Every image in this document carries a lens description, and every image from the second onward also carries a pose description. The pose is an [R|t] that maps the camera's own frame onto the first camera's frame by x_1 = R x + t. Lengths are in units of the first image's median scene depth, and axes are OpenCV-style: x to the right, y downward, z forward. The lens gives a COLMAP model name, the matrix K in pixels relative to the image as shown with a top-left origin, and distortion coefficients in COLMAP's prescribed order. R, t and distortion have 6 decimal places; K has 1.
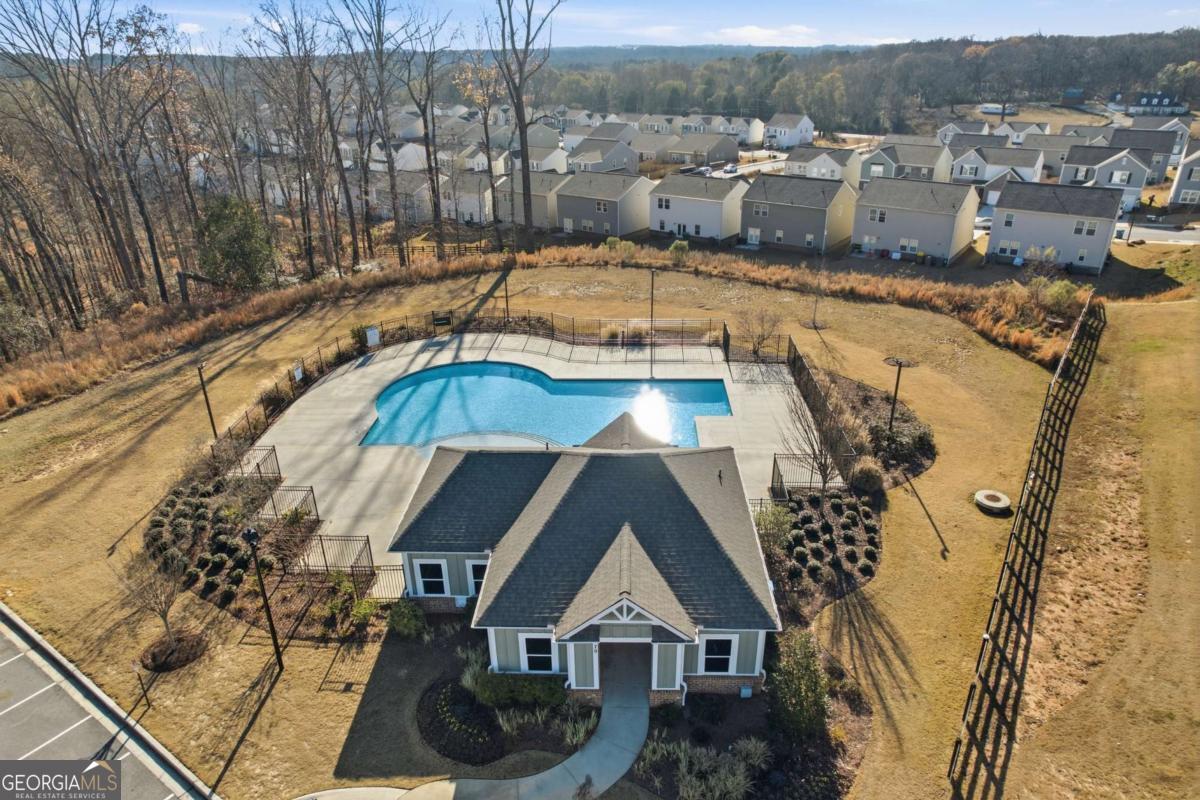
lens RADIAL K [[784.6, 0, 600.0], [0, 784.6, 400.0], [0, 0, 1]] dist [-0.017064, 0.002363]
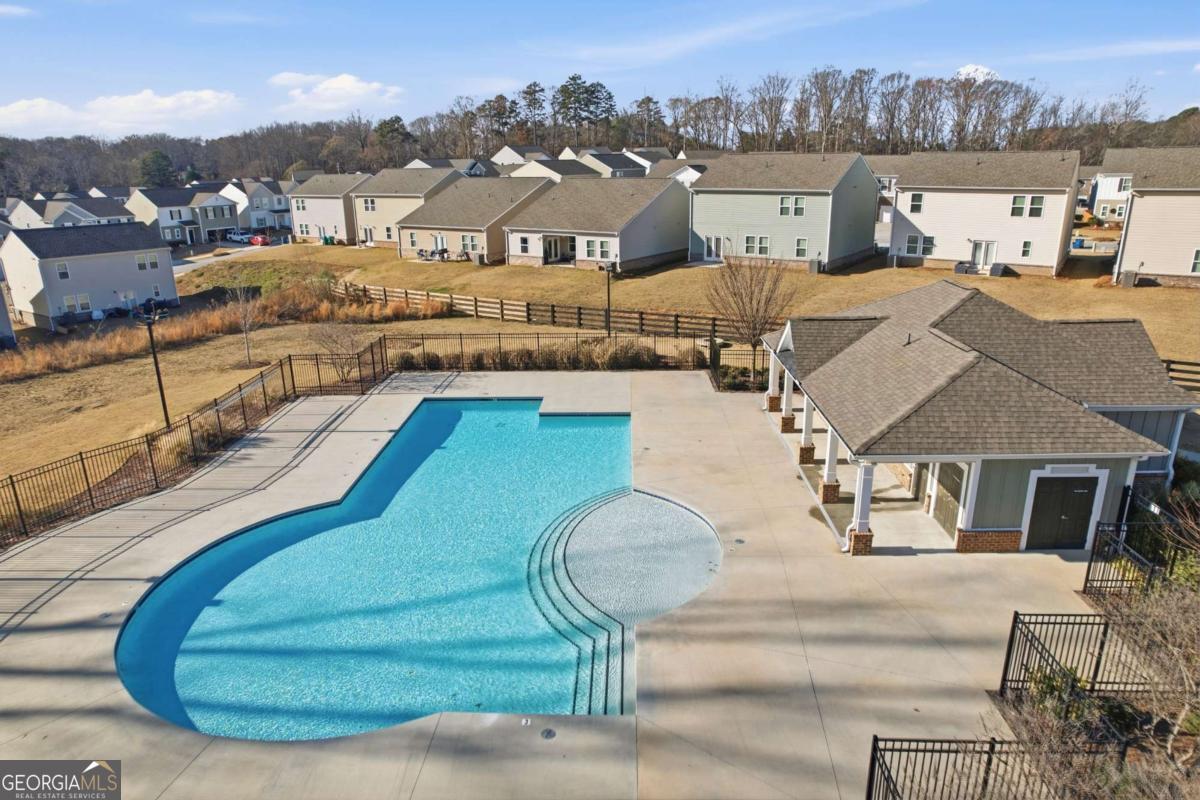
lens RADIAL K [[752.5, 0, 600.0], [0, 752.5, 400.0], [0, 0, 1]] dist [0.001137, 0.001857]
pose [[-0.005401, -0.294579, 0.955612, -0.464152], [0.433329, 0.860552, 0.267725, -0.128015], [-0.901220, 0.415540, 0.123002, 0.709622]]
